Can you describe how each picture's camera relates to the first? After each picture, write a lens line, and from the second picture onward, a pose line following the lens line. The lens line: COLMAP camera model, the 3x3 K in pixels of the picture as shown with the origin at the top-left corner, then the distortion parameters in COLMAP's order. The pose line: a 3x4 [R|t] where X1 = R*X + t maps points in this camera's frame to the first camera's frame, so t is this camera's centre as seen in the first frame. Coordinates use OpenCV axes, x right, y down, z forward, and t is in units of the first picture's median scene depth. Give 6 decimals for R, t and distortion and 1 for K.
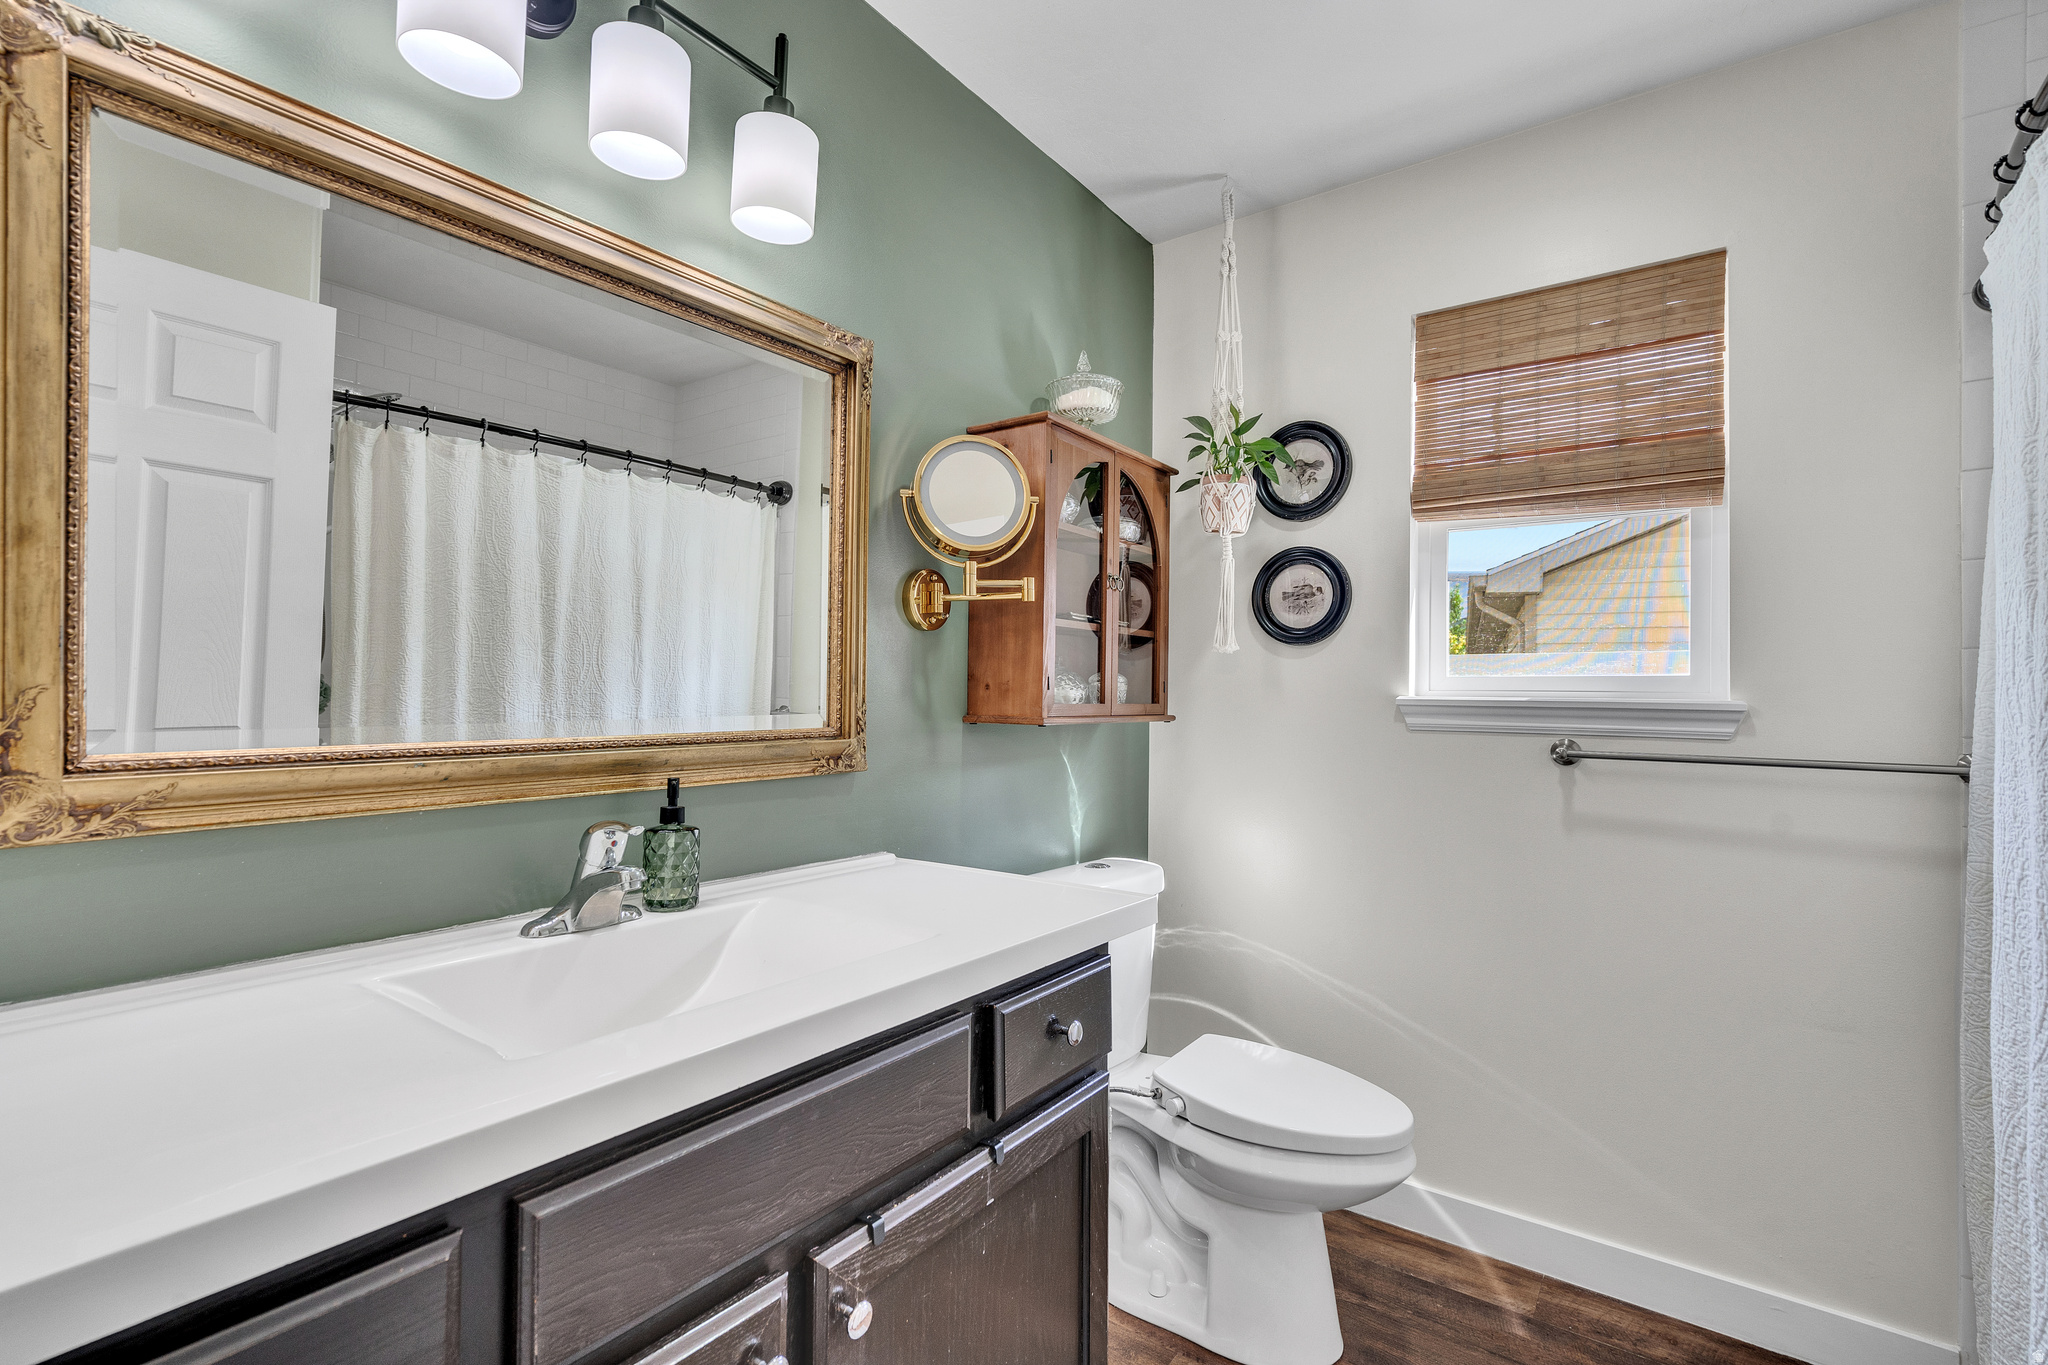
lens RADIAL K [[927.5, 0, 1024.0], [0, 927.5, 682.5], [0, 0, 1]] dist [-0.002155, -0.000410]
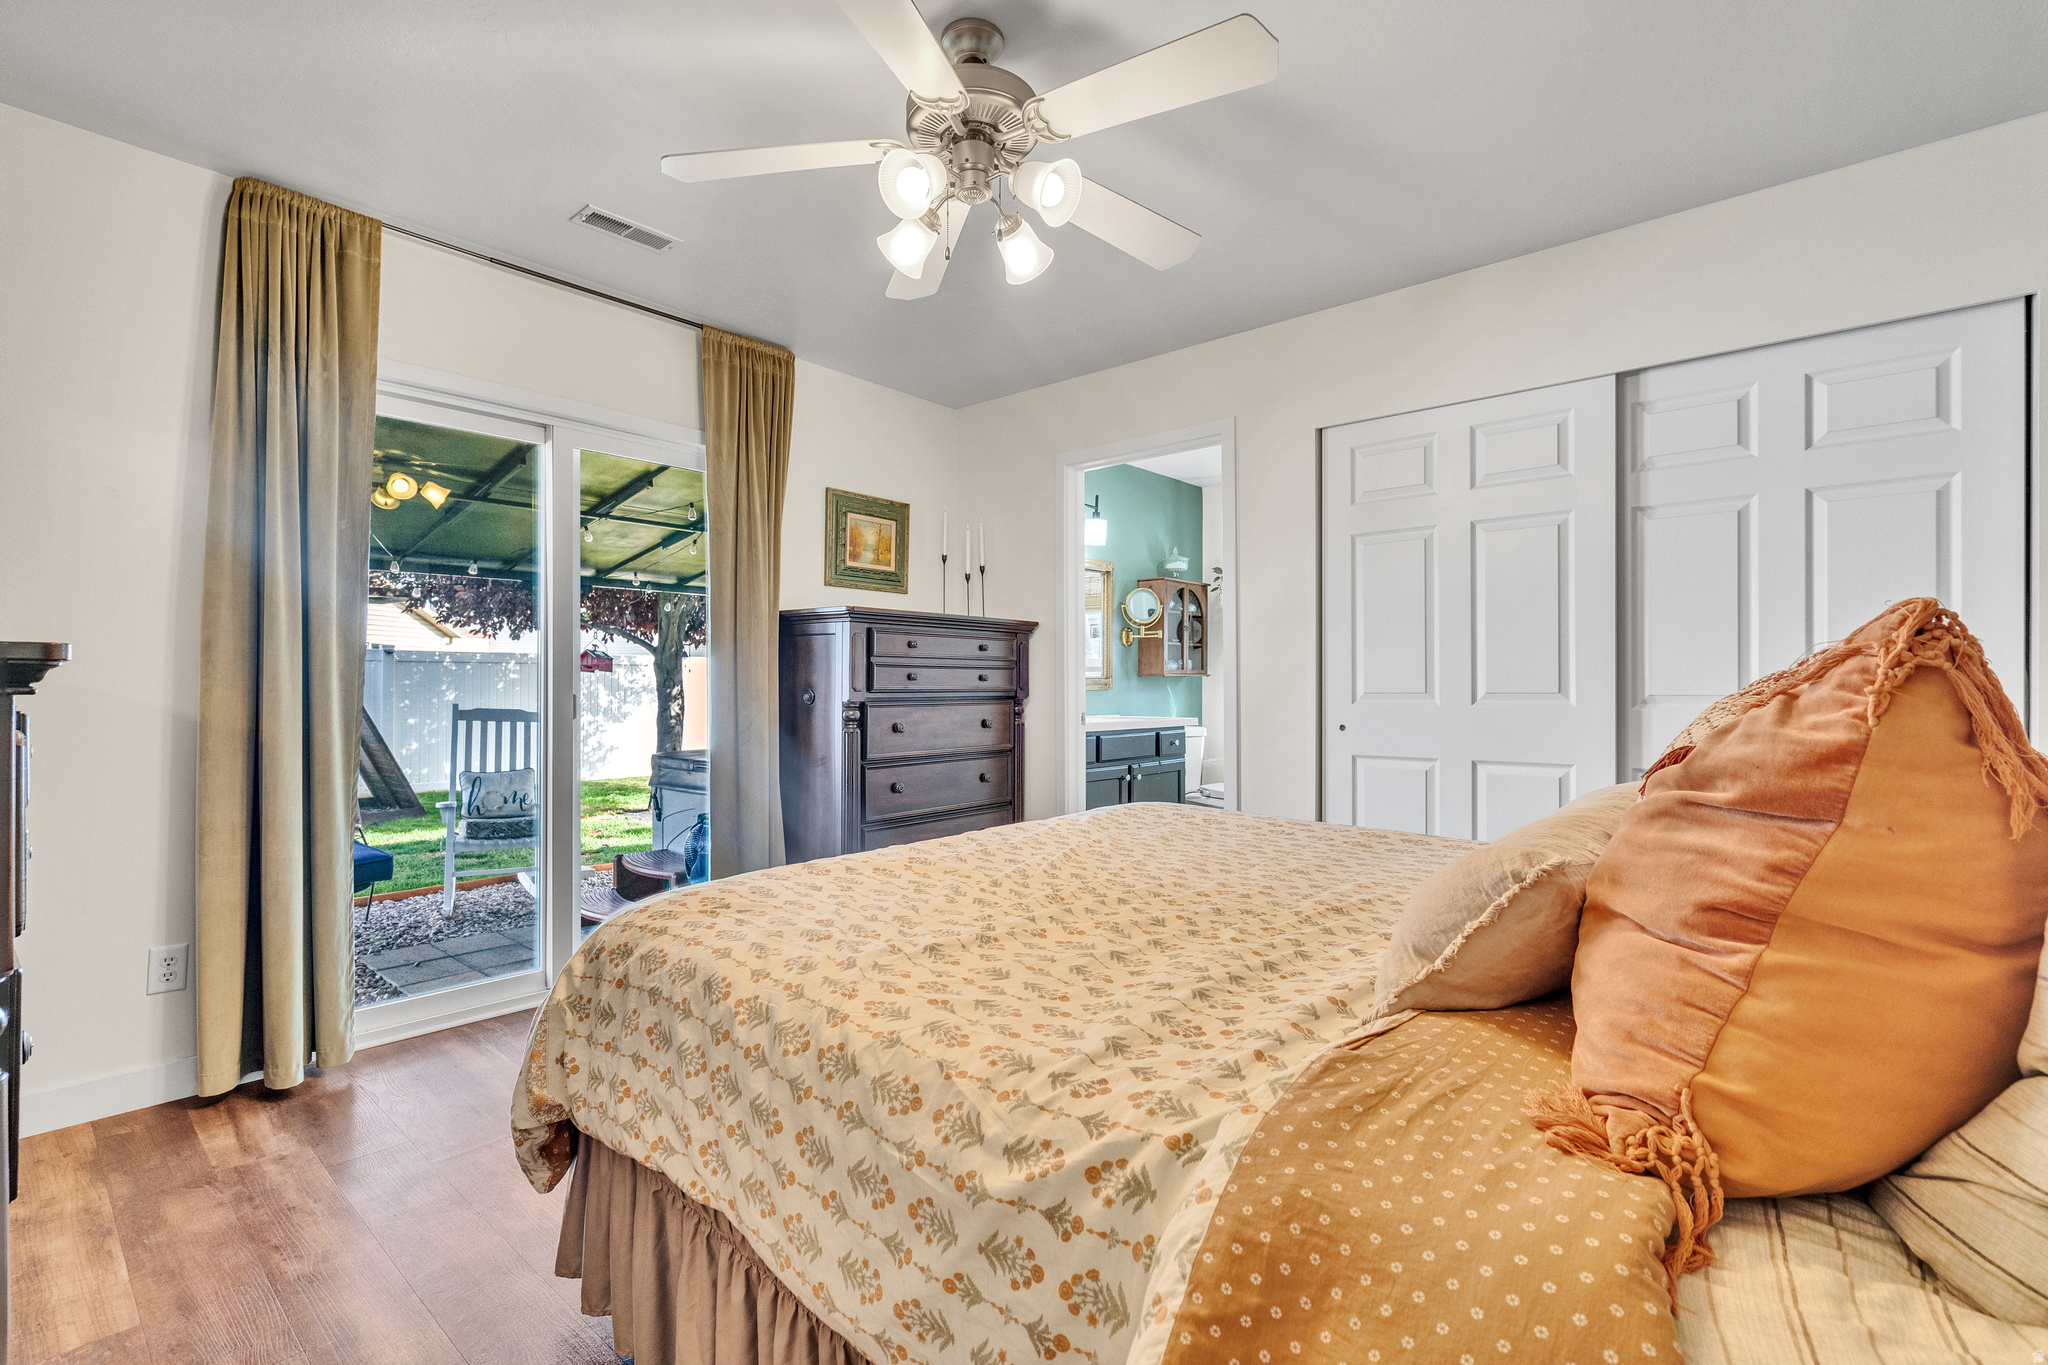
lens RADIAL K [[805.7, 0, 1024.0], [0, 805.7, 682.5], [0, 0, 1]] dist [-0.000472, -0.000060]
pose [[0.993641, -0.009330, -0.112208, -0.143733], [0.011936, 0.999674, 0.022576, -0.000045], [0.111961, -0.023771, 0.993428, -1.757627]]
